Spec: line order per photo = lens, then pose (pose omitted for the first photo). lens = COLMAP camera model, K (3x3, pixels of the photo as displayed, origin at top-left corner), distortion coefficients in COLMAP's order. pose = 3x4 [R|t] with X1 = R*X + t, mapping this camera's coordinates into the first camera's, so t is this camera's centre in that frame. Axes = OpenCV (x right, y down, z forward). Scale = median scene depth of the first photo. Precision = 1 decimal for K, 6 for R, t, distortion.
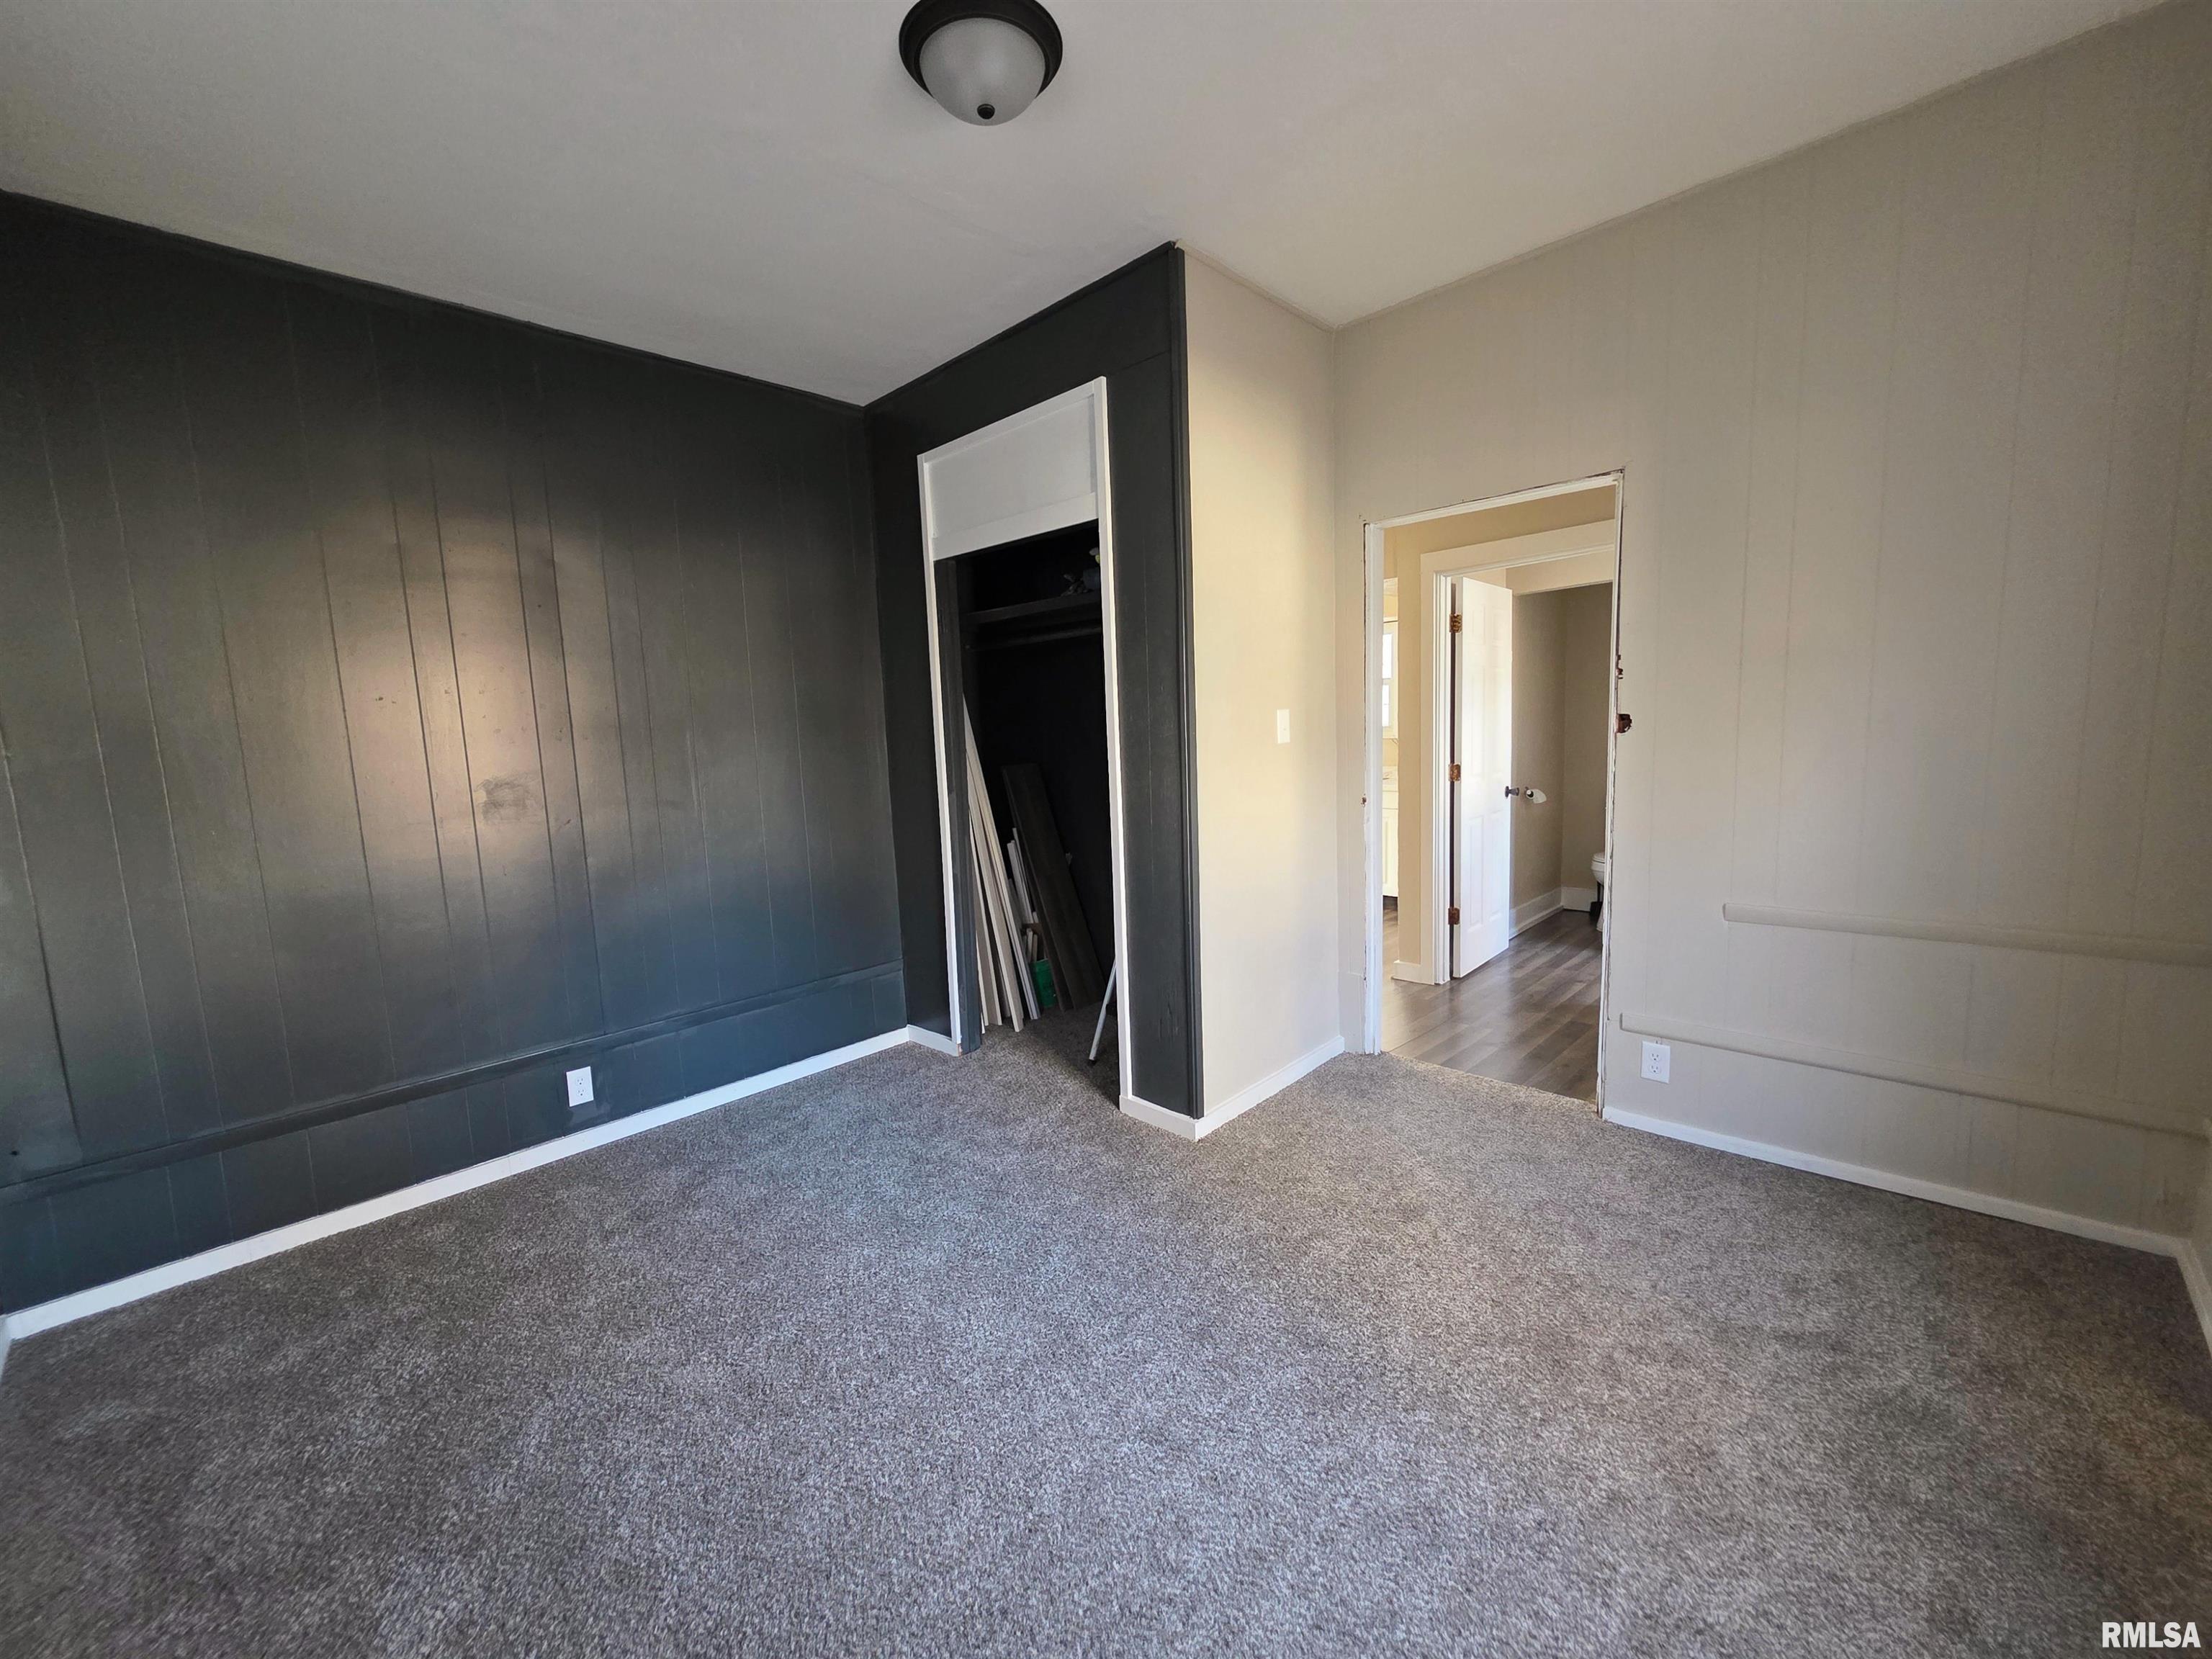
lens RADIAL K [[885.7, 0, 1101.4], [0, 885.7, 822.5], [0, 0, 1]] dist [0.002147, -0.000919]
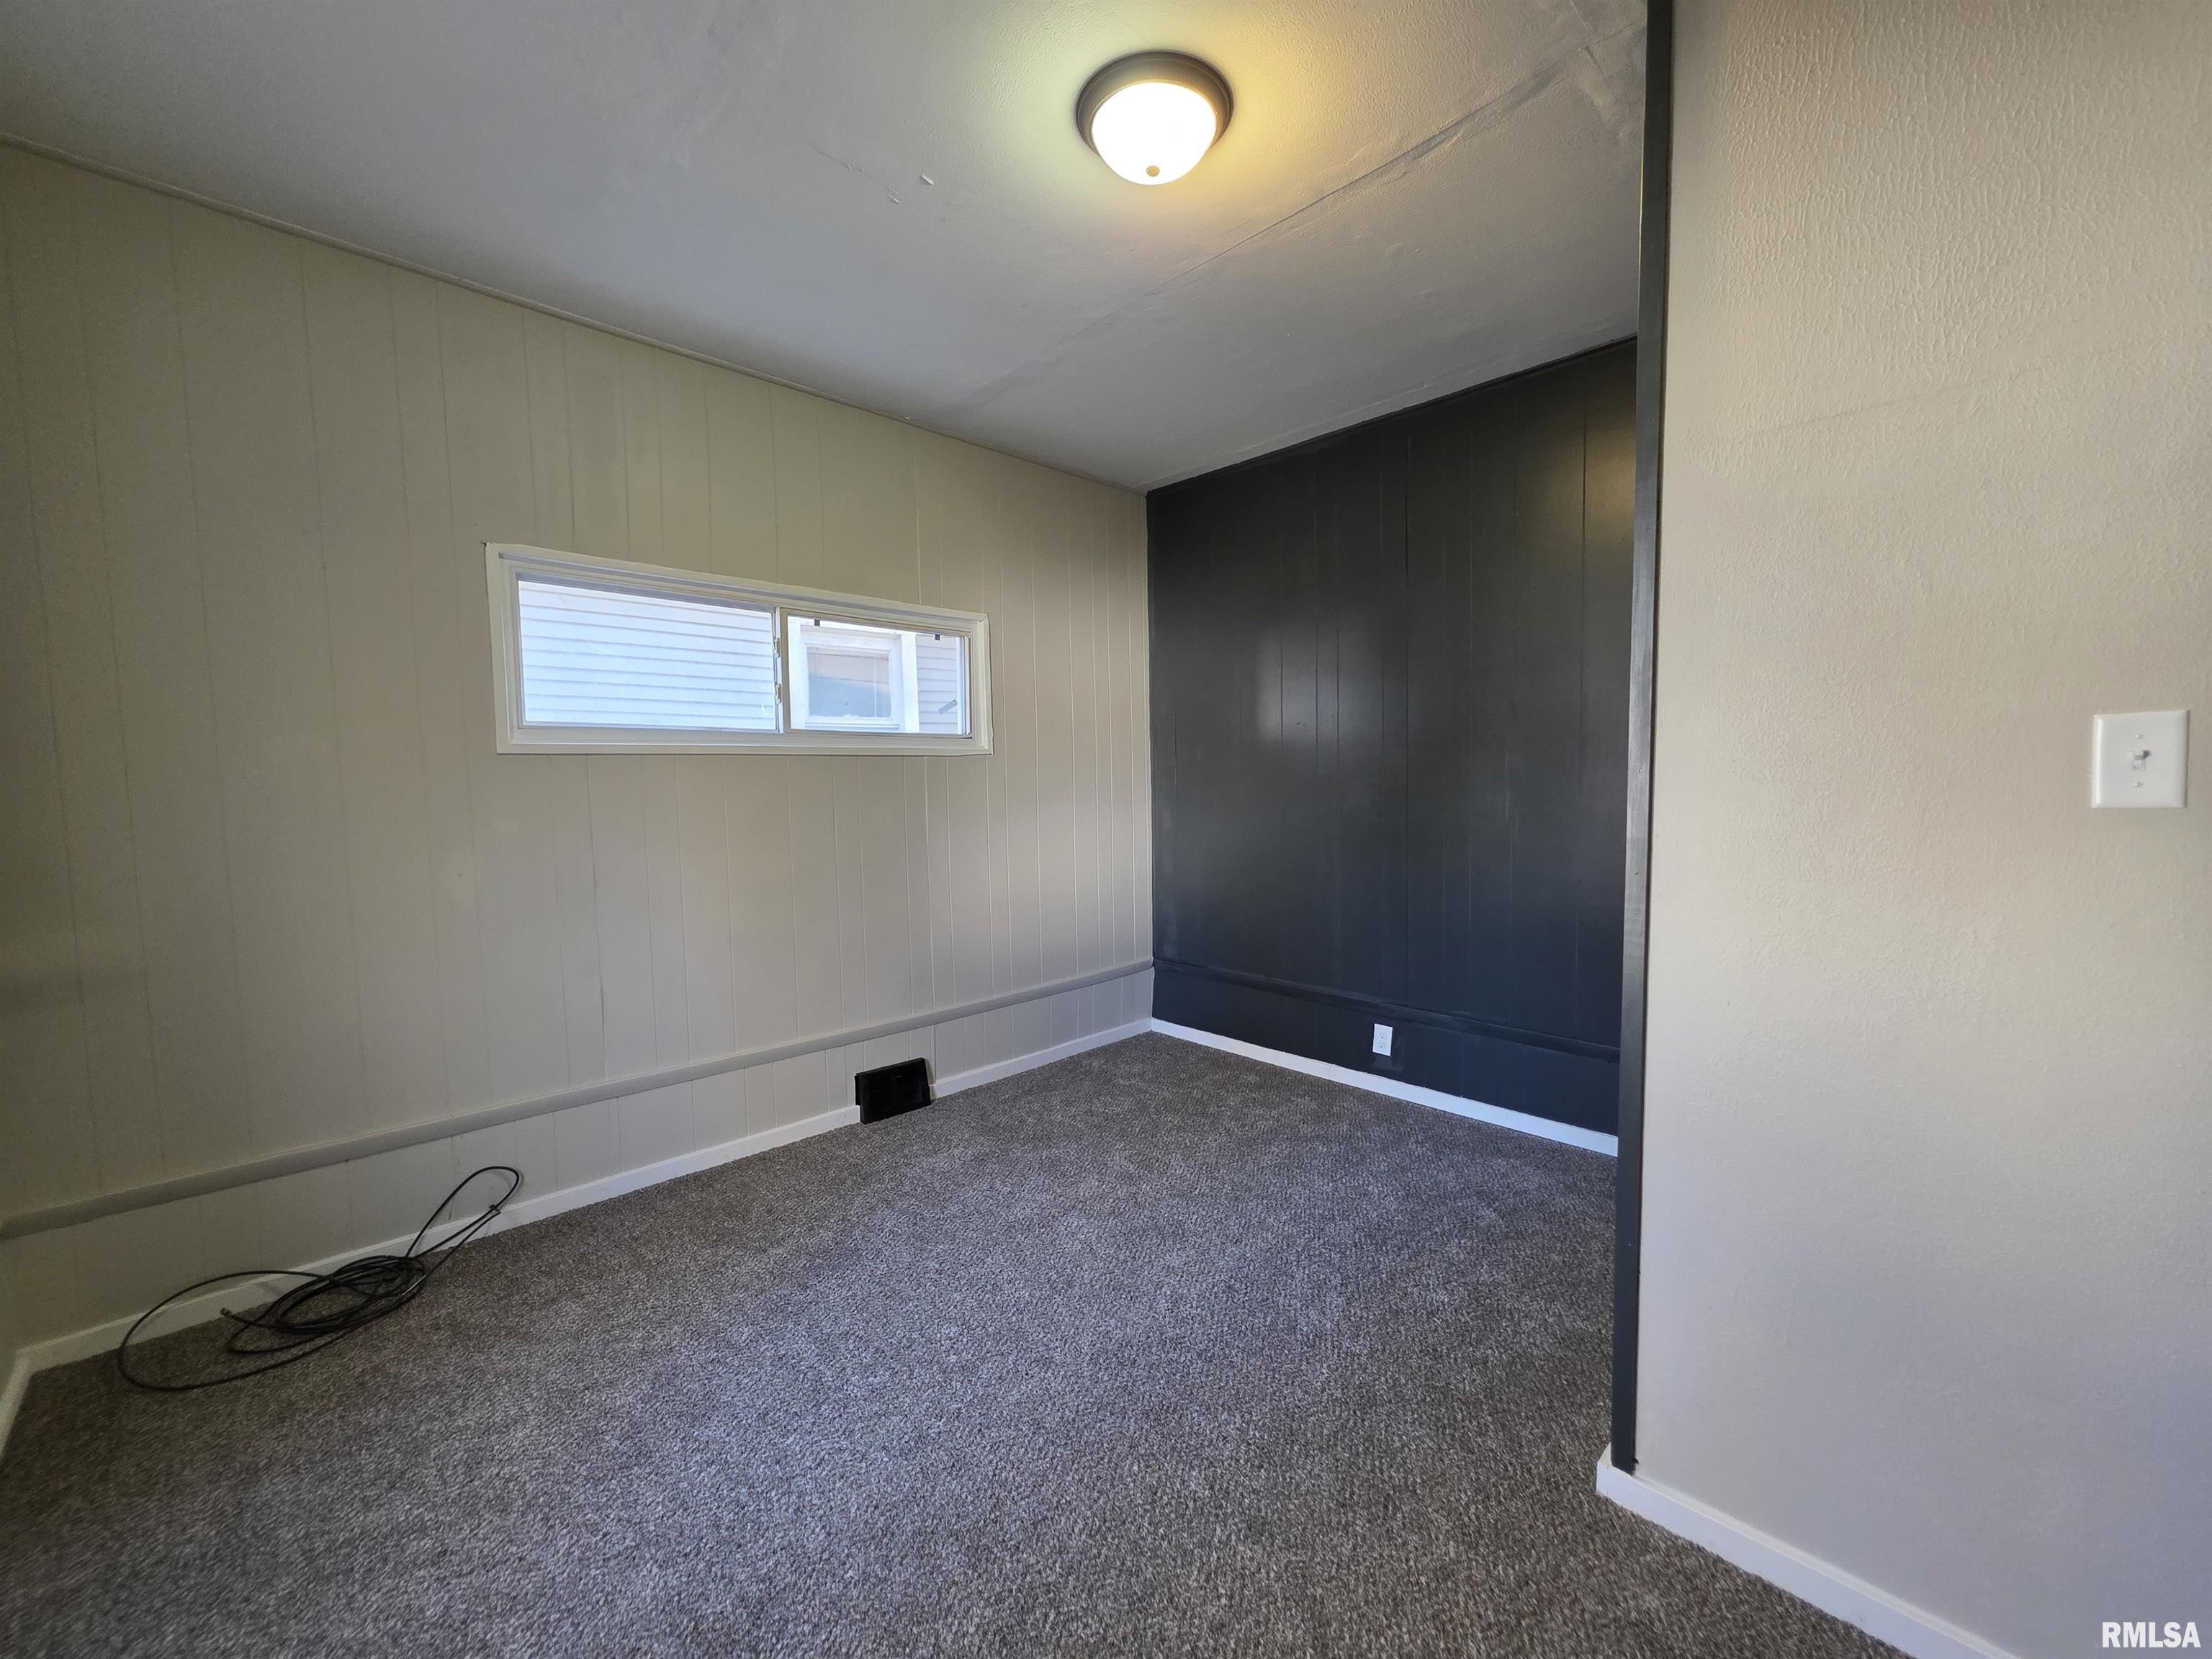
lens RADIAL K [[885.7, 0, 1094.0], [0, 885.7, 834.7], [0, 0, 1]] dist [0.002147, -0.000919]
pose [[-0.020591, 0.129483, -0.991368, 0.637967], [-0.090781, 0.987240, 0.130829, -0.110611], [0.995658, 0.092692, -0.008574, 0.646770]]
